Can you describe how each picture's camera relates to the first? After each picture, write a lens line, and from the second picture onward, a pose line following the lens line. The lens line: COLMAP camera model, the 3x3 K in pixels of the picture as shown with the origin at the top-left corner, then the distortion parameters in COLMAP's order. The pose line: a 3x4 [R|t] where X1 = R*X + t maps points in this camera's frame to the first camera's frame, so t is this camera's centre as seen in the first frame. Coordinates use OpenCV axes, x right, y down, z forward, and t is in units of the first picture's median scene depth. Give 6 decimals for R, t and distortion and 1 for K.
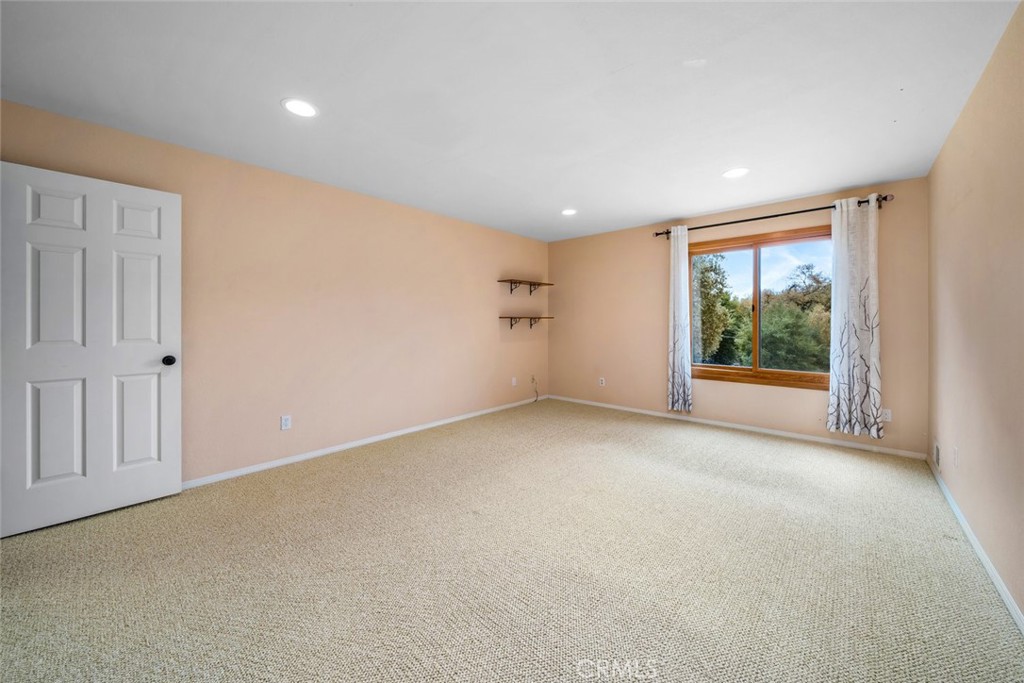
lens RADIAL K [[385.6, 0, 509.2], [0, 385.6, 320.4], [0, 0, 1]] dist [0.002125, 0.000086]
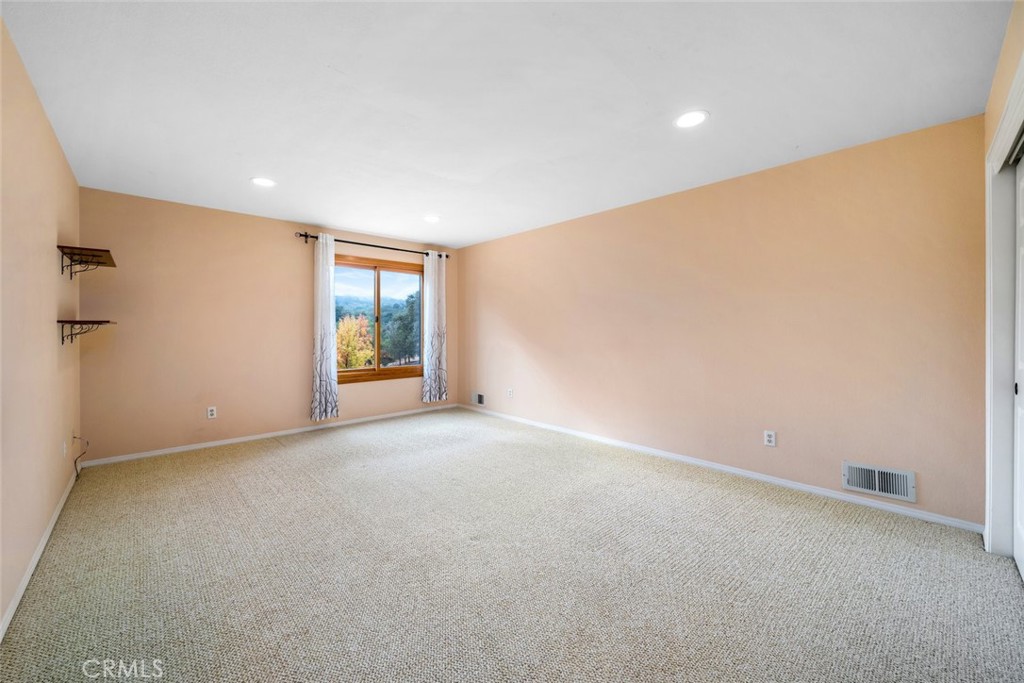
lens RADIAL K [[382.8, 0, 514.9], [0, 382.8, 328.5], [0, 0, 1]] dist [0.000216, -0.000003]
pose [[0.088126, 0.004391, 0.996100, -0.545427], [-0.001329, 0.999990, -0.004290, 0.003648], [-0.996108, -0.000946, 0.088131, 0.459591]]
